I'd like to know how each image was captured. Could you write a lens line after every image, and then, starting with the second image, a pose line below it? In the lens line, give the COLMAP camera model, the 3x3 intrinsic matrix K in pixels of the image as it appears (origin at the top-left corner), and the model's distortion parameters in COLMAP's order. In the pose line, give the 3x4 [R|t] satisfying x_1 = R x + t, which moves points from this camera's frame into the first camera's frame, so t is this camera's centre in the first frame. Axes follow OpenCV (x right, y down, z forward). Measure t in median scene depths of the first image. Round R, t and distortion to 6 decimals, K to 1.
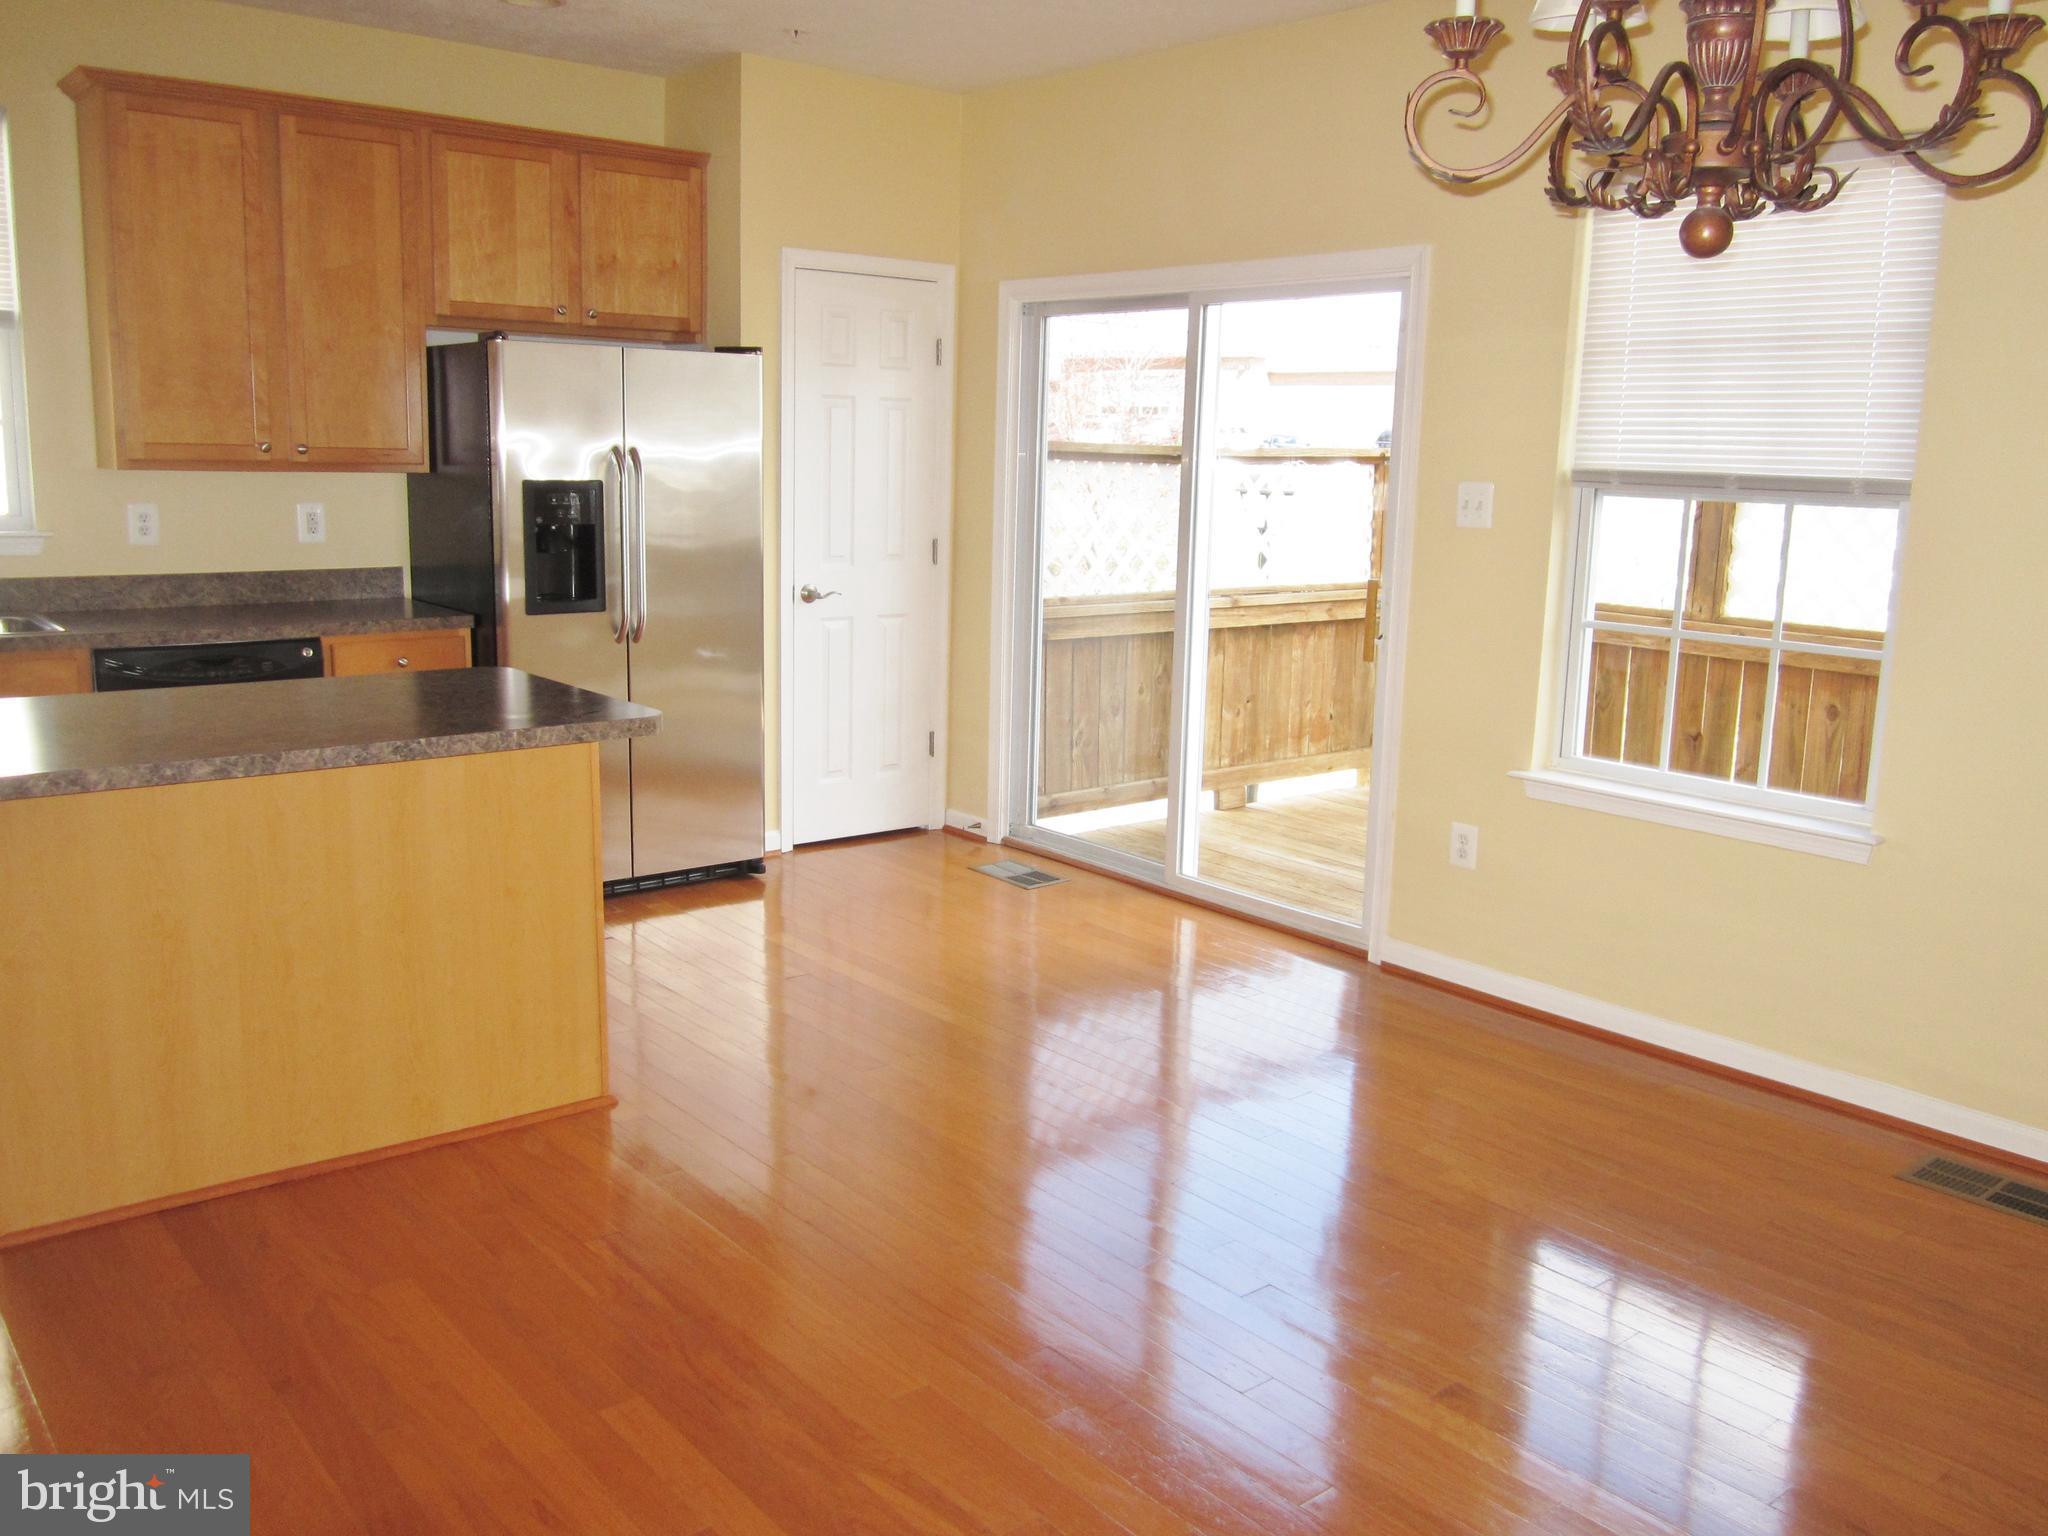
lens RADIAL K [[1708.3, 0, 1025.2], [0, 1708.3, 761.2], [0, 0, 1]] dist [0.000025, -0.011005]
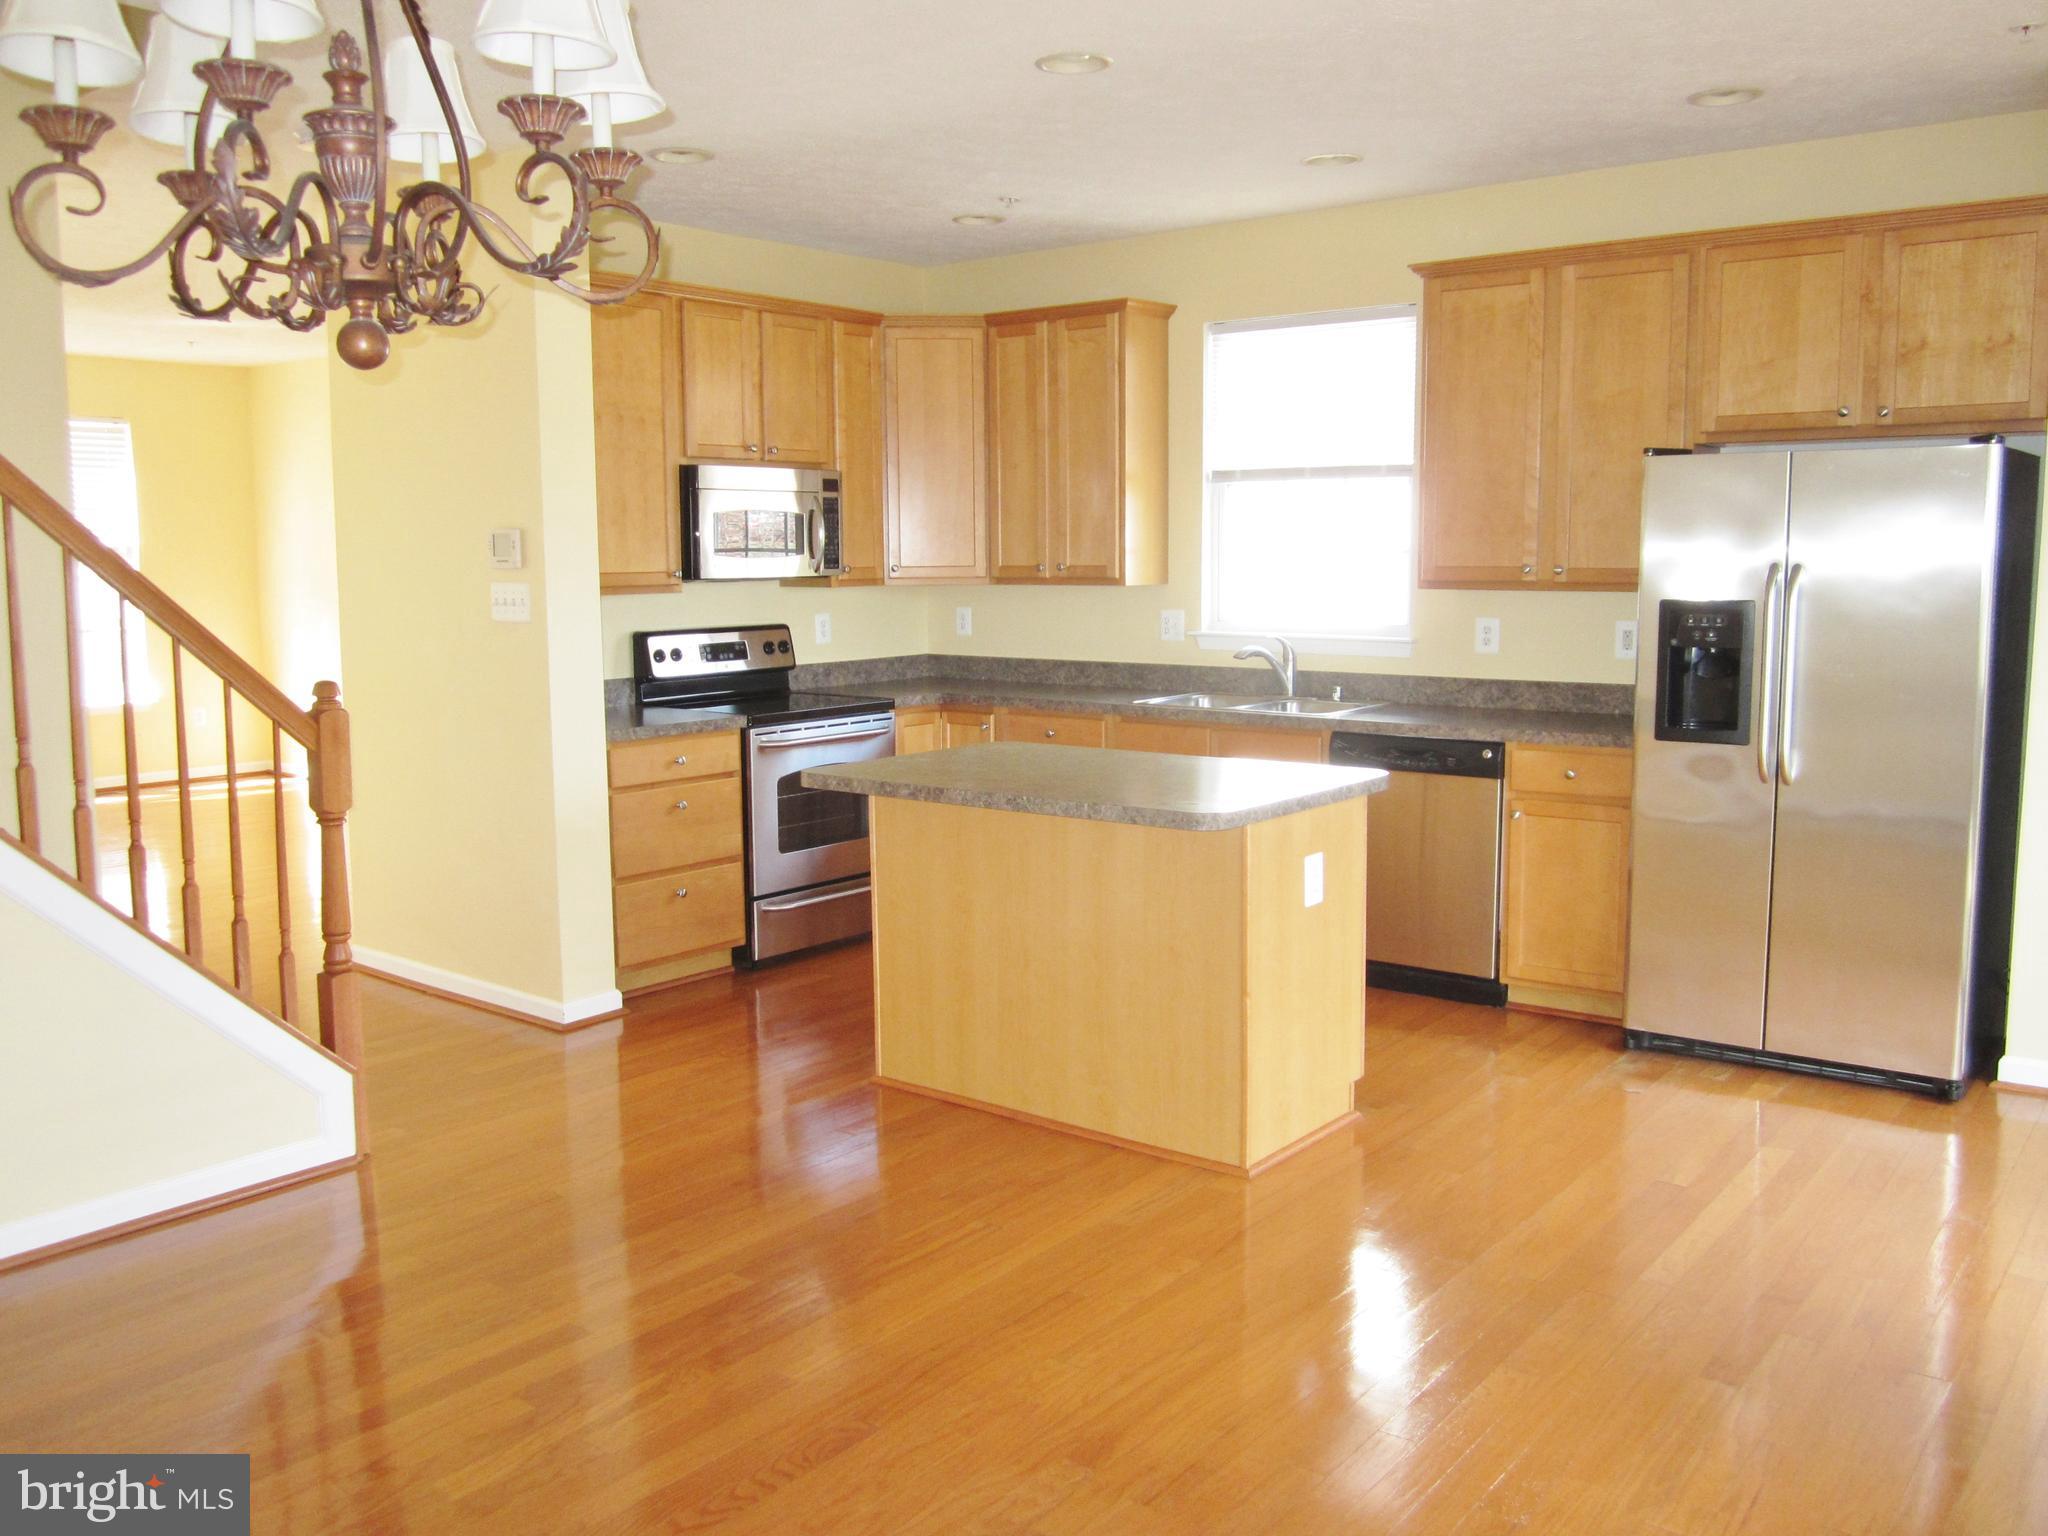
lens RADIAL K [[1708.3, 0, 1031.7], [0, 1708.3, 768.6], [0, 0, 1]] dist [0.000025, -0.011005]
pose [[0.228014, 0.099072, -0.968604, 0.547766], [-0.167997, 0.983893, 0.061088, -0.068819], [0.959055, 0.148793, 0.240985, 0.435963]]
